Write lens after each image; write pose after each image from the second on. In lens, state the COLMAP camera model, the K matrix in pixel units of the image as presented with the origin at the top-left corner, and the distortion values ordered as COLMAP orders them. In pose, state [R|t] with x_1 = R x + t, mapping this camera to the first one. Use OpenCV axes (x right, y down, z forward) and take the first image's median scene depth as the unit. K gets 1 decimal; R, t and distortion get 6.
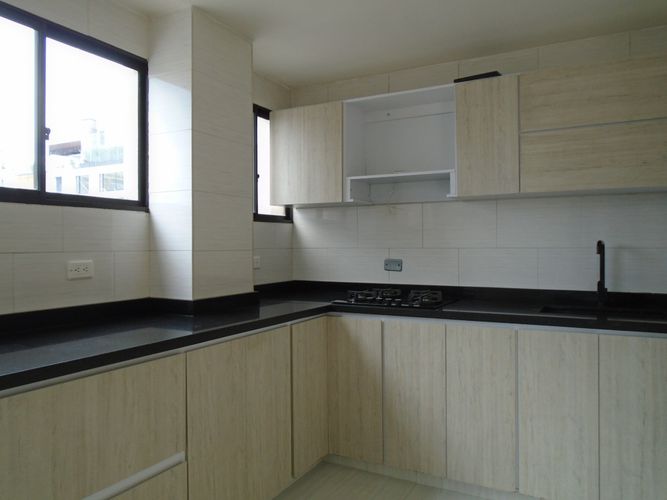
lens RADIAL K [[510.8, 0, 333.5], [0, 510.8, 250.0], [0, 0, 1]] dist [-0.004987, -0.000830]
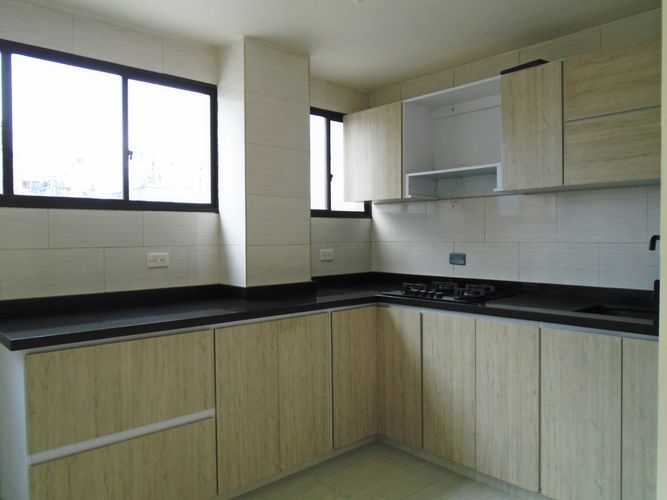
lens RADIAL K [[510.8, 0, 333.5], [0, 510.8, 250.0], [0, 0, 1]] dist [-0.004987, -0.000830]
pose [[0.943779, 0.006873, -0.330505, 0.283002], [-0.000060, 0.999787, 0.020621, -0.011403], [0.330577, -0.019442, 0.943579, -0.043941]]
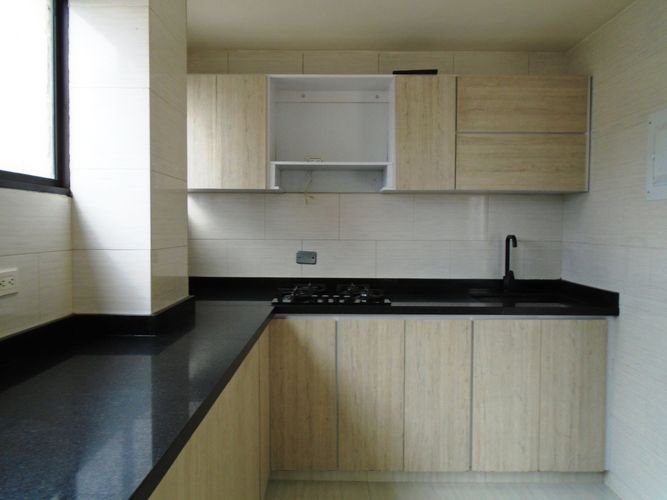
lens RADIAL K [[510.8, 0, 333.5], [0, 510.8, 250.0], [0, 0, 1]] dist [-0.004987, -0.000830]
pose [[0.883577, -0.012691, 0.468114, -0.362804], [-0.005062, 0.999315, 0.036646, -0.025606], [-0.468258, -0.034749, 0.882908, 0.185905]]
